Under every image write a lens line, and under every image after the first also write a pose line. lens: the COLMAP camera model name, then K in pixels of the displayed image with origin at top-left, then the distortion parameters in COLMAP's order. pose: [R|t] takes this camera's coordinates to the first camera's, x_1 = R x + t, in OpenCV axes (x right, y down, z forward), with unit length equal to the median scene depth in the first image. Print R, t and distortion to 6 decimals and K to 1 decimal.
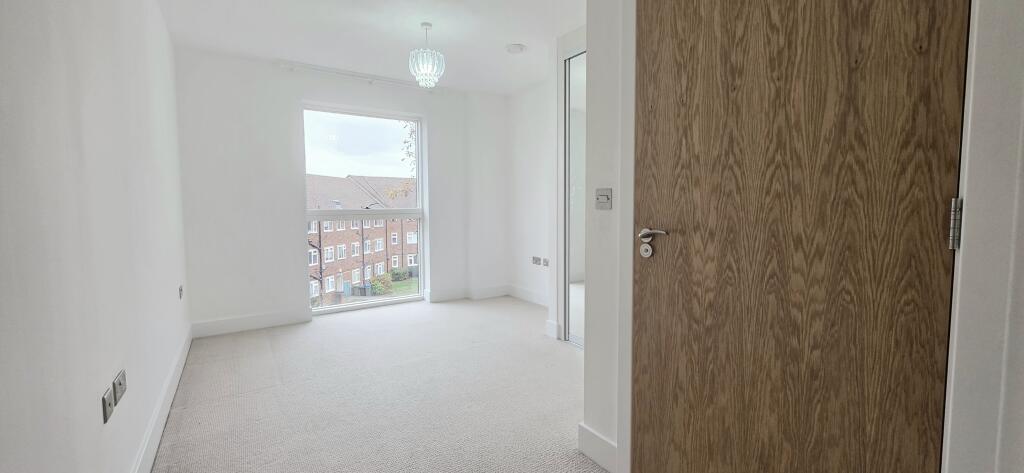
lens RADIAL K [[407.6, 0, 512.0], [0, 407.6, 236.5], [0, 0, 1]] dist [0.001639, 0.000016]
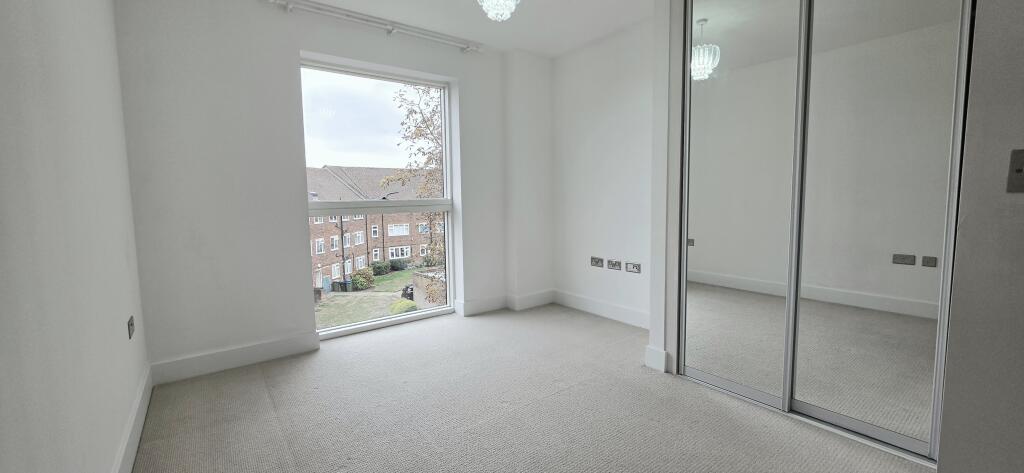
lens RADIAL K [[407.6, 0, 512.0], [0, 407.6, 236.5], [0, 0, 1]] dist [0.001639, 0.000016]
pose [[0.998587, -0.014793, 0.051044, -0.115772], [0.013575, 0.999617, 0.024121, -0.010078], [-0.051381, -0.023394, 0.998405, 0.159342]]
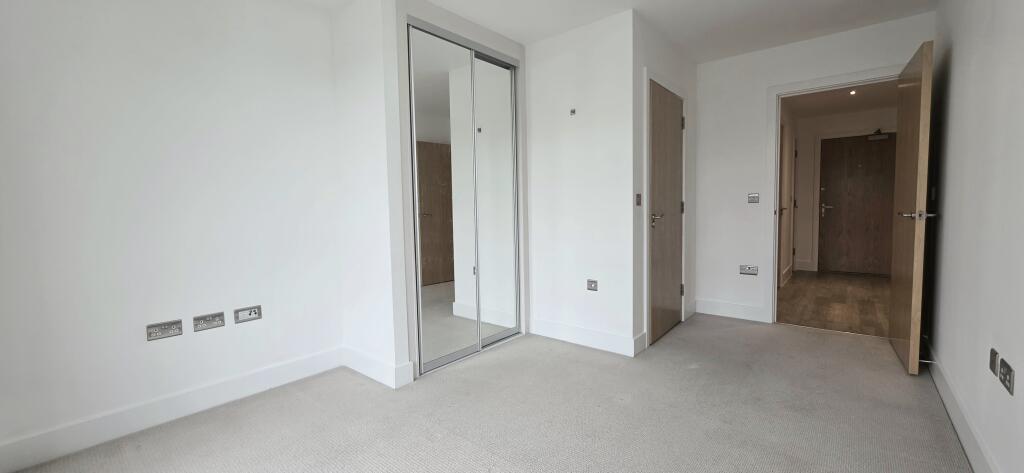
lens RADIAL K [[407.6, 0, 512.0], [0, 407.6, 236.5], [0, 0, 1]] dist [0.001639, 0.000016]
pose [[-0.273041, -0.050005, 0.960702, -0.378748], [0.092901, 0.992610, 0.078070, -0.034495], [-0.957506, 0.110567, -0.266378, 0.572005]]
